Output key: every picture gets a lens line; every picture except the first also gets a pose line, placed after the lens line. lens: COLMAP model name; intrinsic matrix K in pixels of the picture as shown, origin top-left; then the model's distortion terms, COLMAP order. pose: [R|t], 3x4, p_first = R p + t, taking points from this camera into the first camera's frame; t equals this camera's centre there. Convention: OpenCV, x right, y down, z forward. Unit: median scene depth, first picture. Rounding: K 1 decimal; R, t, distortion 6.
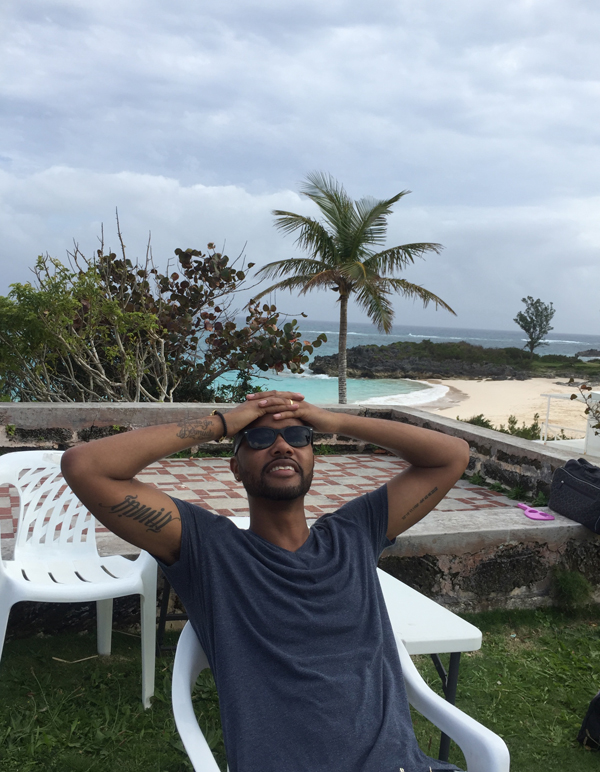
lens RADIAL K [[734.1, 0, 300.0], [0, 734.1, 386.0], [0, 0, 1]] dist [-0.012285, 0.000000]
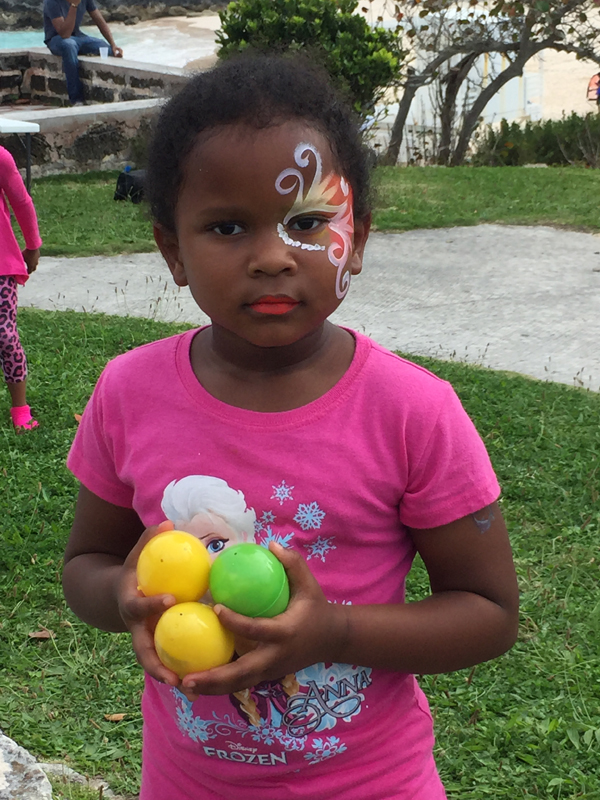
lens RADIAL K [[1566.6, 0, 299.8], [0, 1566.6, 400.2], [0, 0, 1]] dist [-0.033979, 0.000000]
pose [[0.963695, -0.147191, 0.222771, -0.051252], [0.093644, 0.967654, 0.234257, 0.035818], [-0.250046, -0.204891, 0.946307, -1.202014]]
